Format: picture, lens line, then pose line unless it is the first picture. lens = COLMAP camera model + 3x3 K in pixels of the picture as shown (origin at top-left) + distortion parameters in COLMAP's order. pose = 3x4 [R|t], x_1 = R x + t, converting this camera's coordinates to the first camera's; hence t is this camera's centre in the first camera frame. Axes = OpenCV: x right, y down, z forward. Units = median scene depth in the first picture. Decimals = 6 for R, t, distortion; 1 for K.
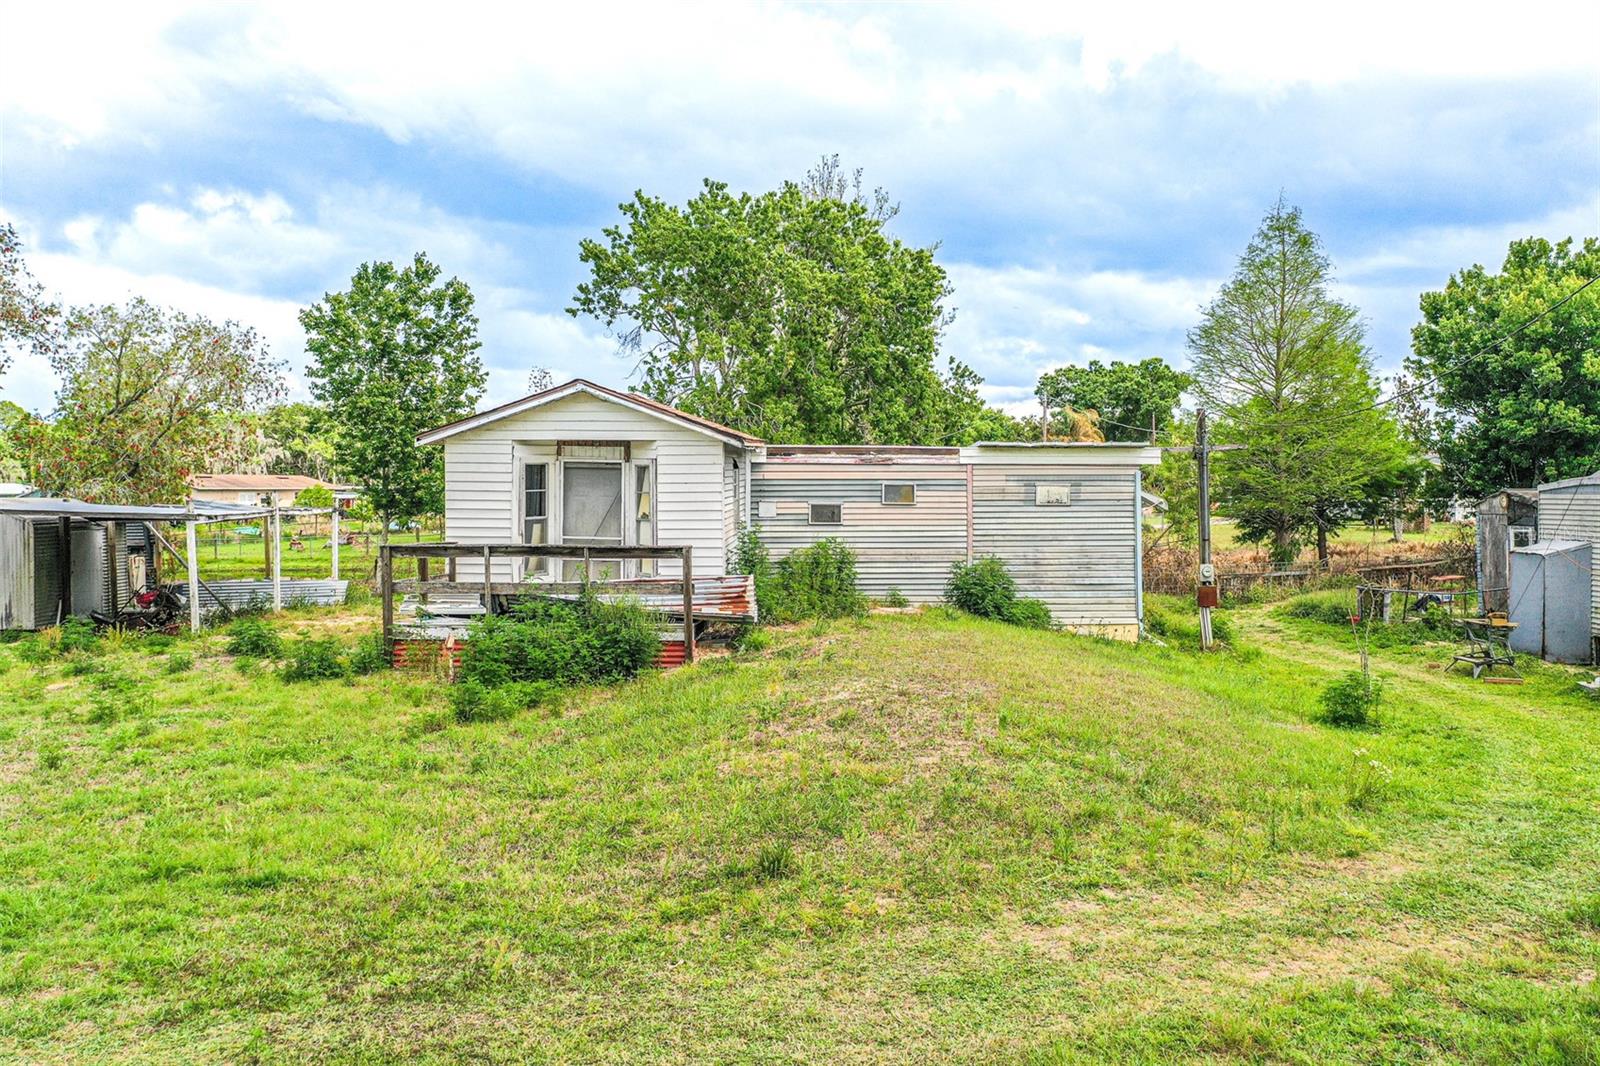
lens RADIAL K [[1273.1, 0, 801.5], [0, 1273.1, 533.7], [0, 0, 1]] dist [0.000594, 0.002763]
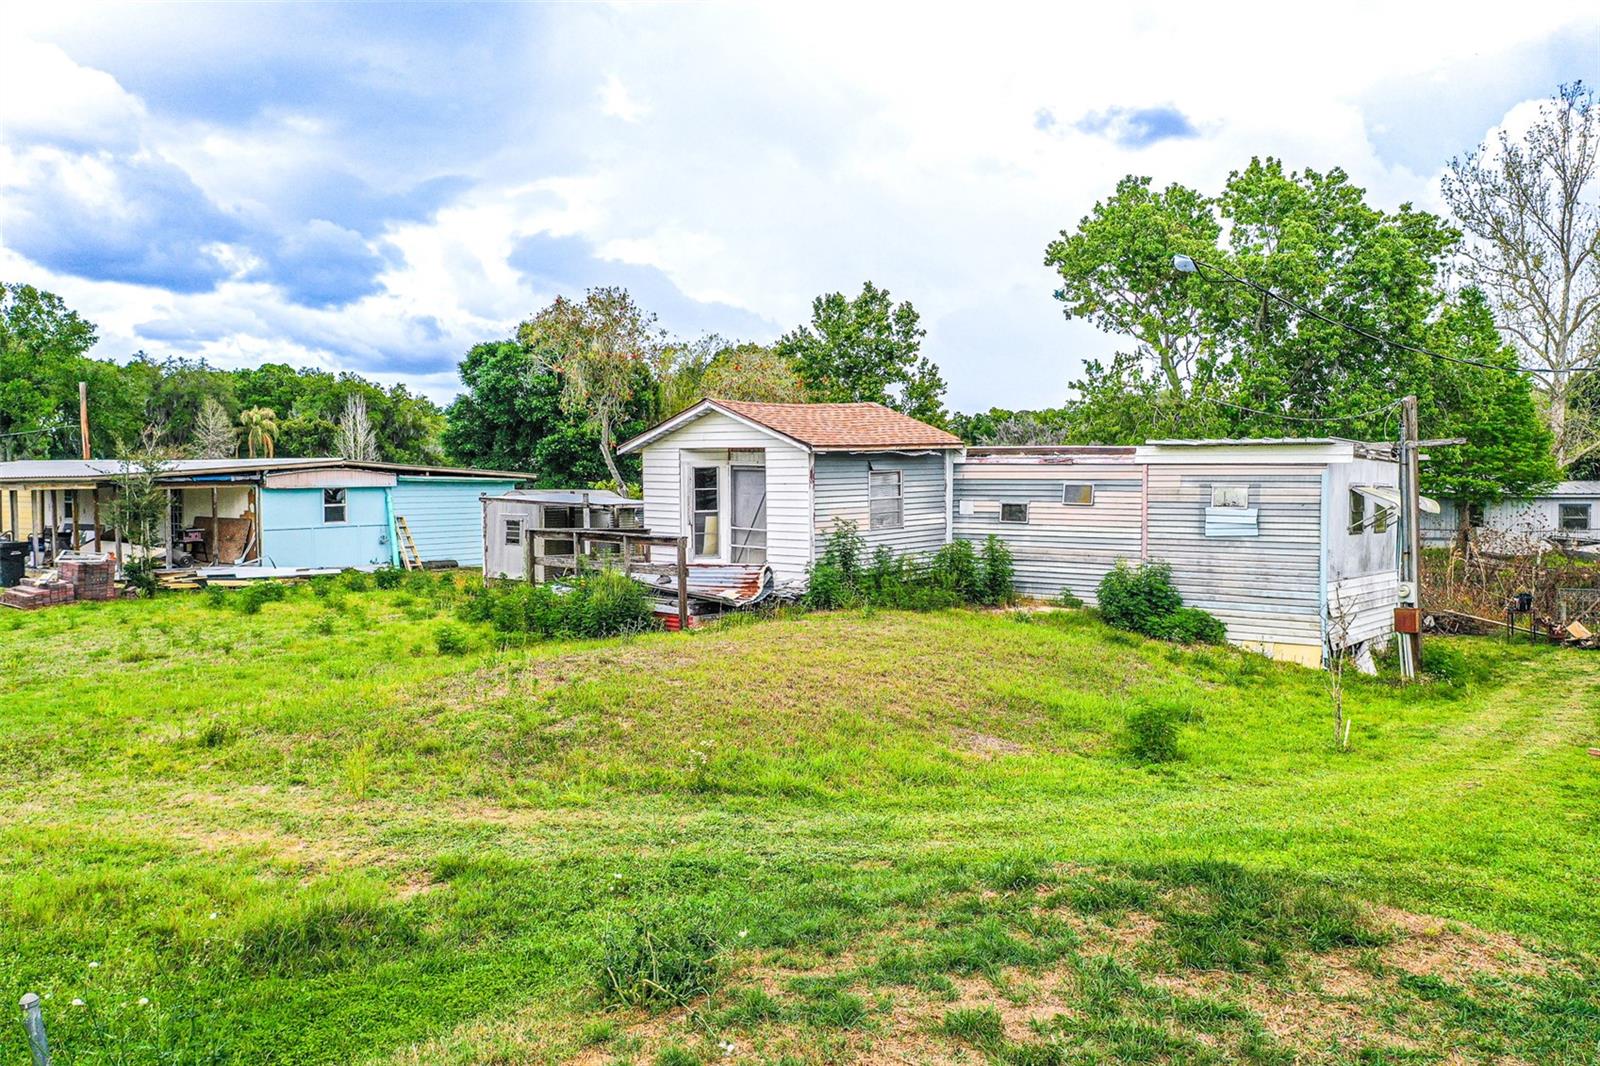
lens RADIAL K [[1273.1, 0, 803.9], [0, 1273.1, 525.8], [0, 0, 1]] dist [0.000594, 0.002763]
pose [[0.756560, 0.027305, -0.653354, 0.566242], [-0.025669, 0.999598, 0.012051, -0.013003], [0.653420, 0.007653, 0.756957, 0.104964]]
